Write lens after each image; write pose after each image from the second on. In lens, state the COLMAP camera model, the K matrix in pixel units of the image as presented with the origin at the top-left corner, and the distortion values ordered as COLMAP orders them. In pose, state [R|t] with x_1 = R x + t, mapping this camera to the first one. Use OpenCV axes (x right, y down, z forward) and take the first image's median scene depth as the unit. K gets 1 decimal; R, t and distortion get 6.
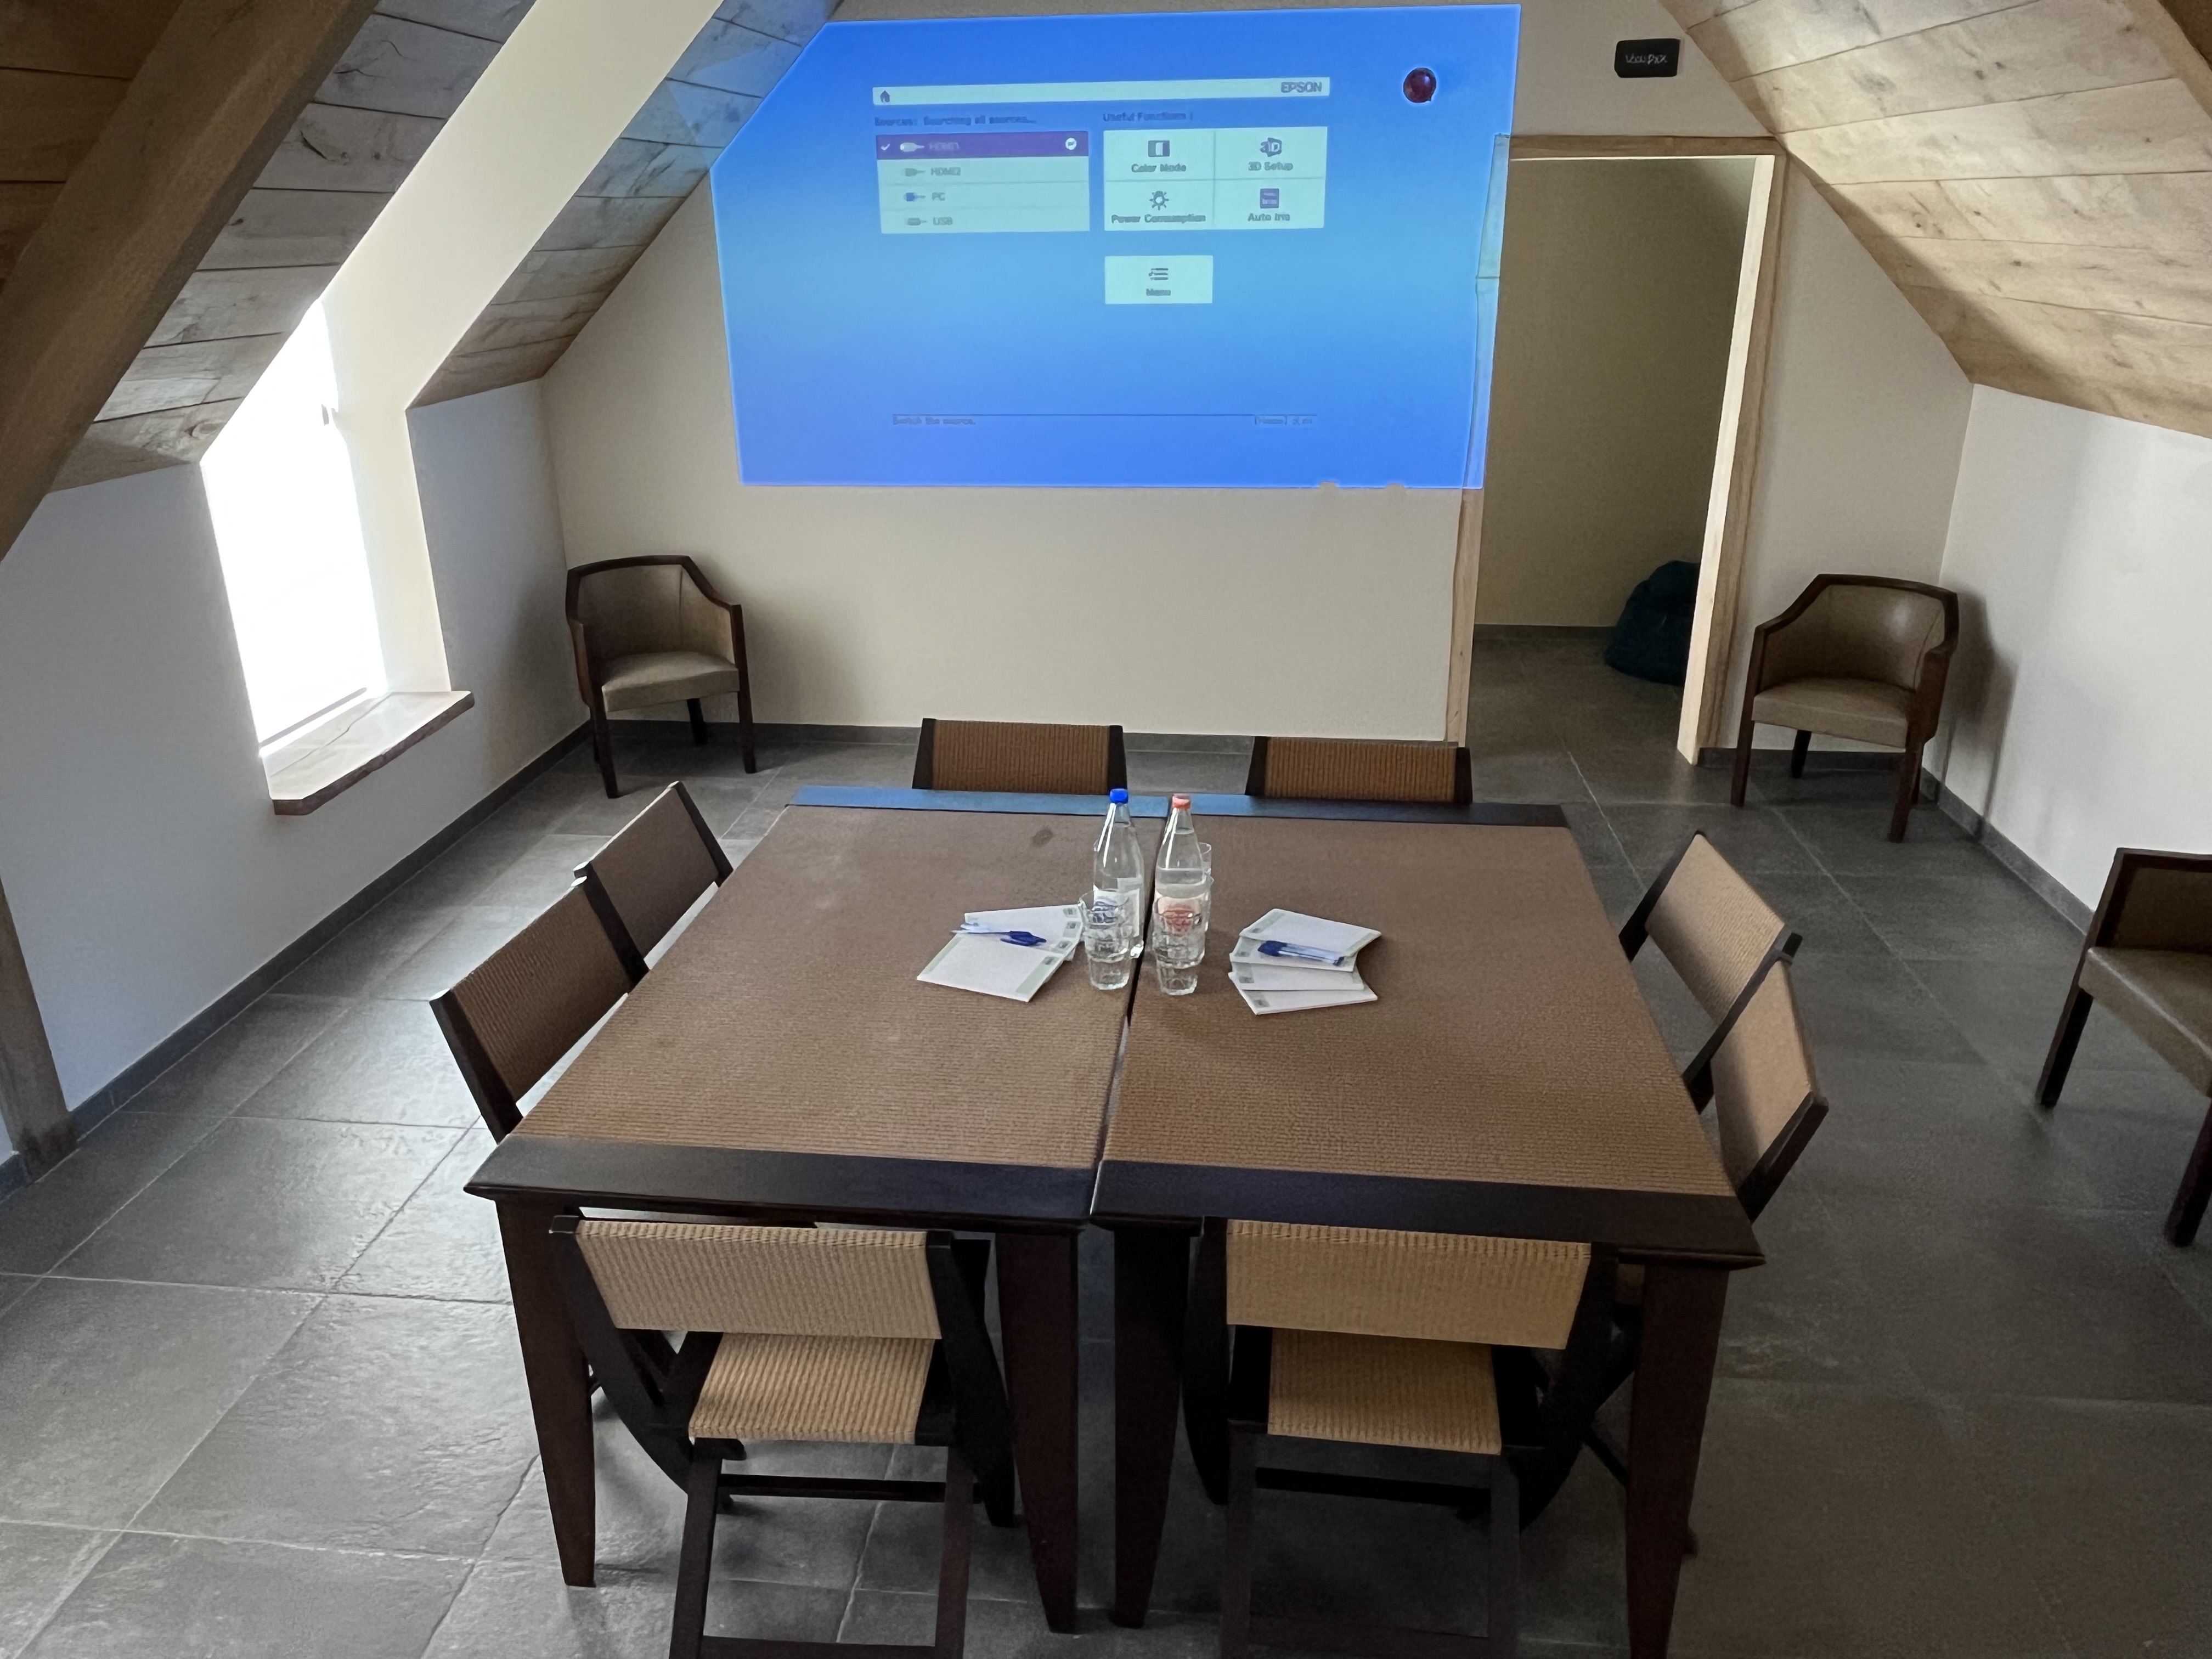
lens RADIAL K [[1578.3, 0, 1106.0], [0, 1578.3, 829.5], [0, 0, 1]] dist [0.001601, -0.002631]
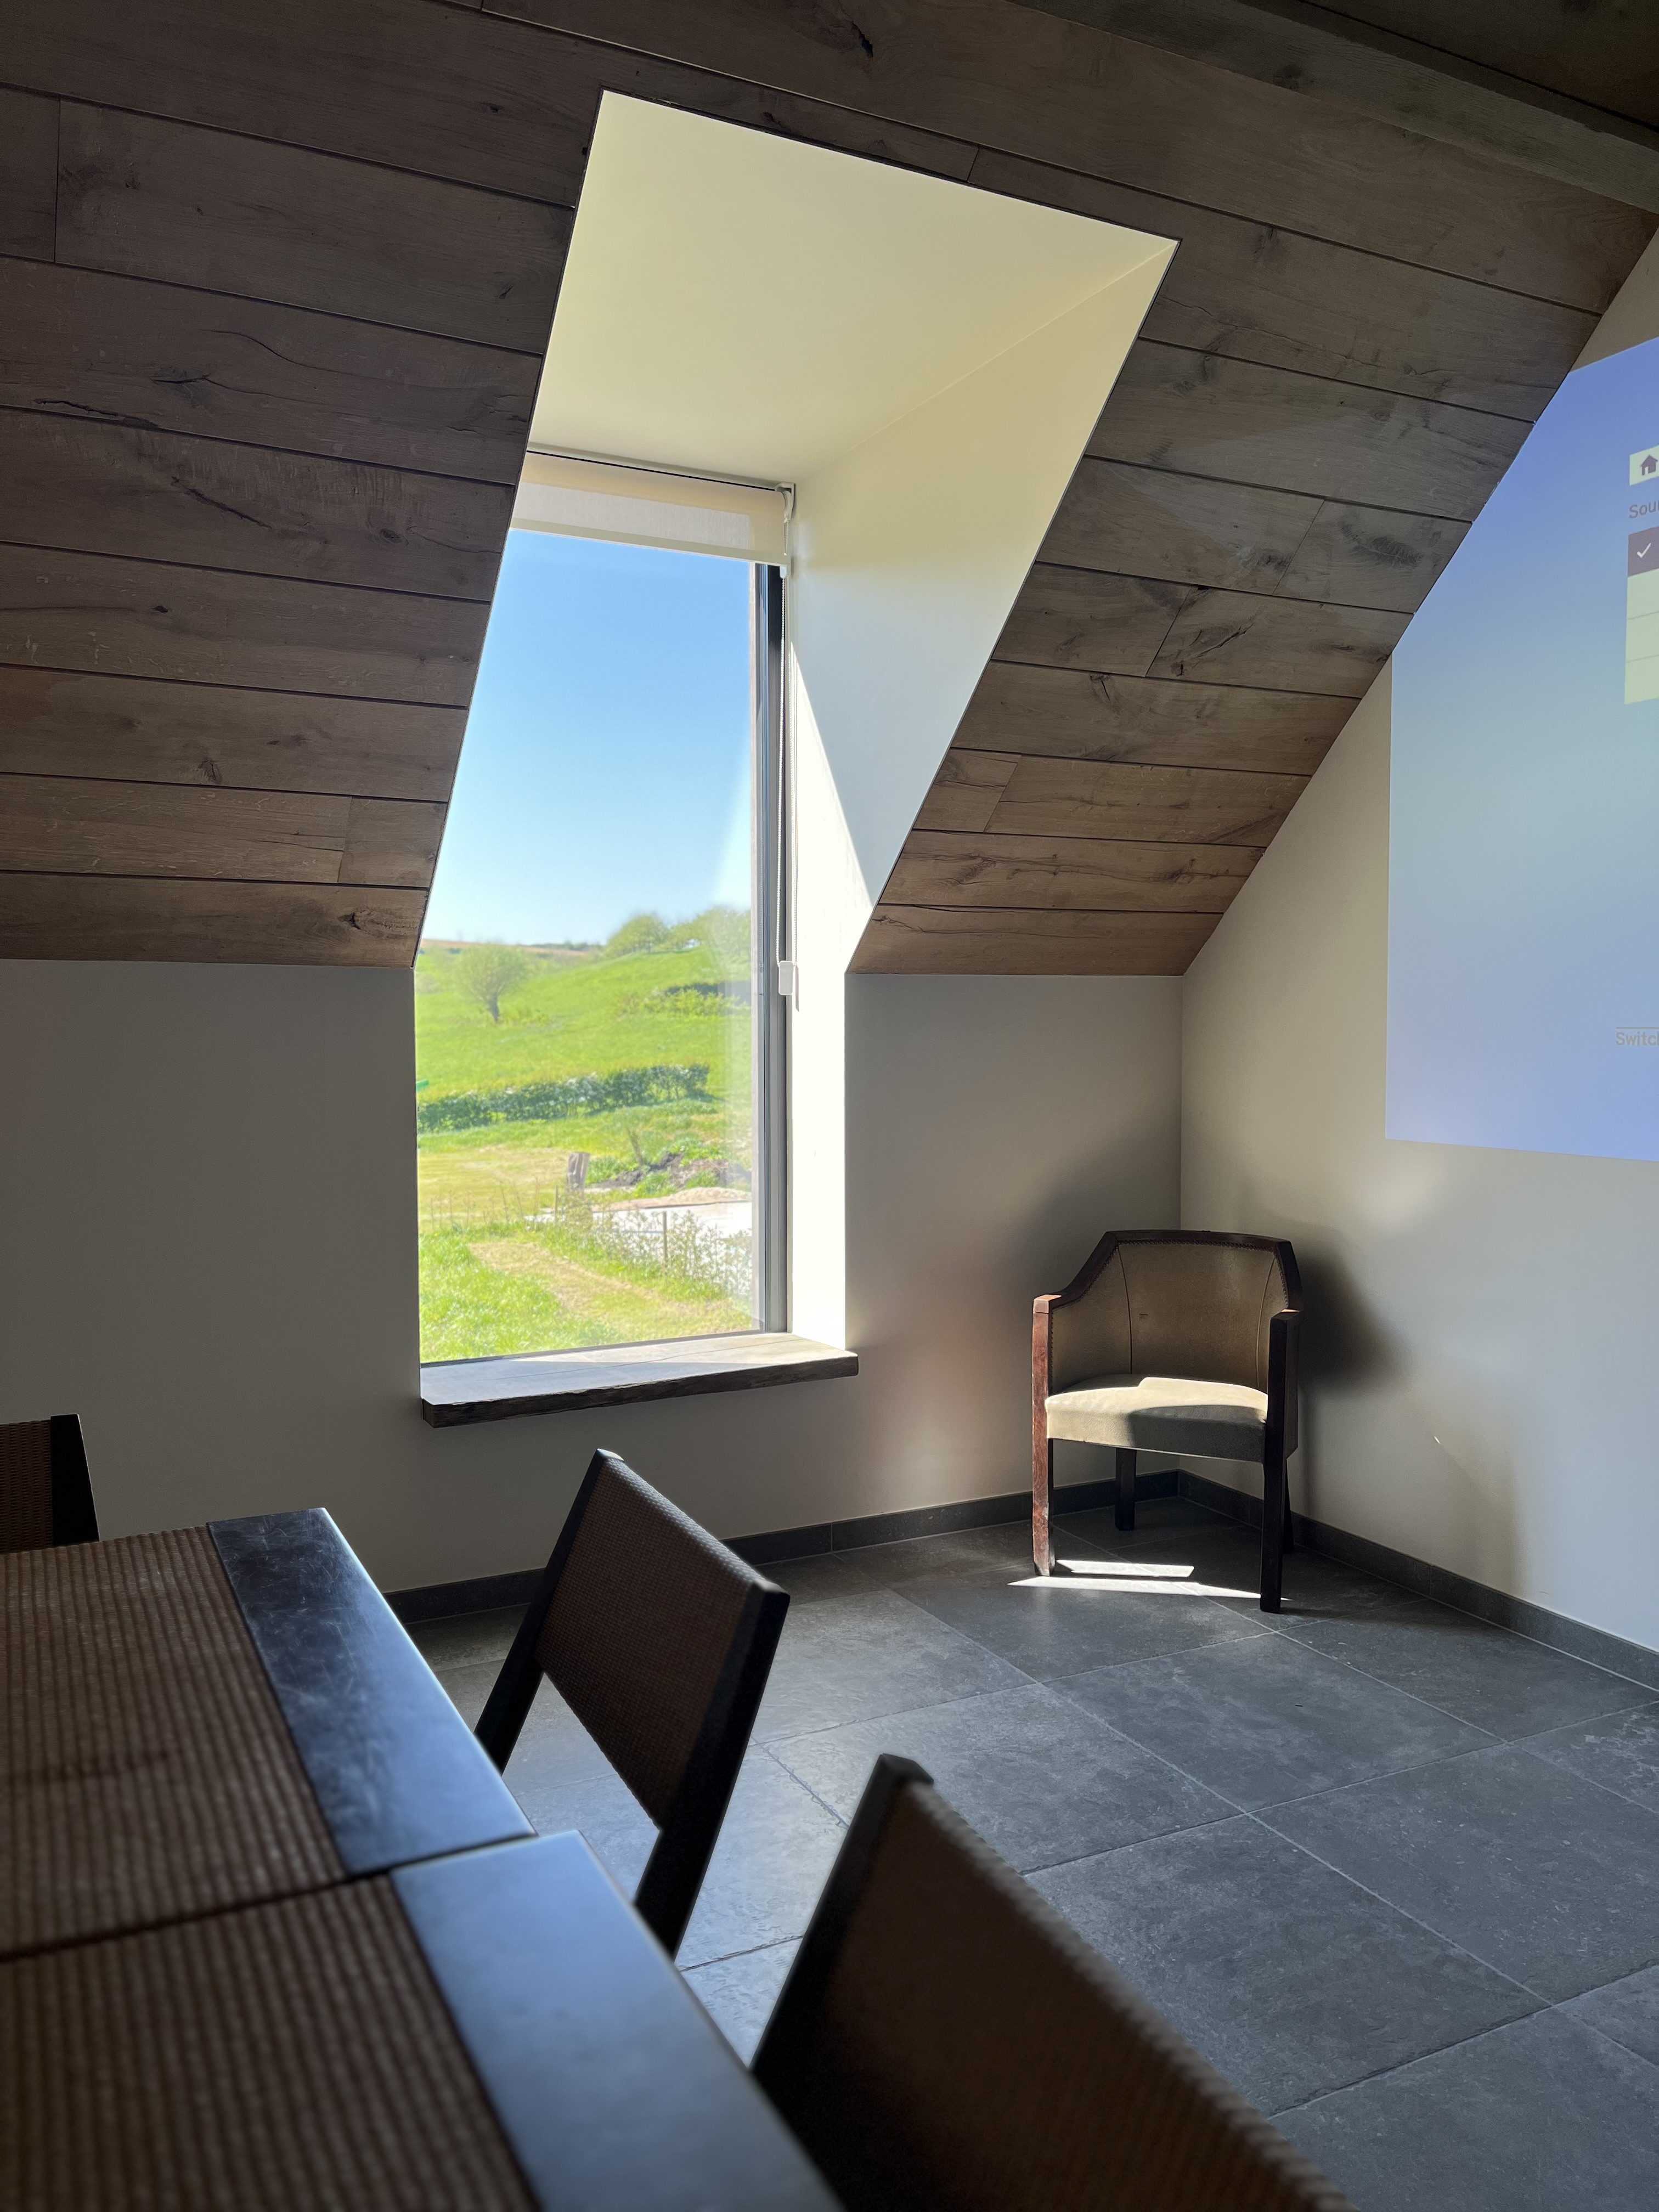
lens RADIAL K [[1701.0, 0, 826.8], [0, 1701.0, 1116.6], [0, 0, 1]] dist [0.048596, -0.064712]
pose [[0.538500, 0.045488, -0.841397, 0.224200], [-0.308104, 0.940026, -0.146369, -0.071424], [0.784276, 0.338057, 0.520219, 0.539305]]
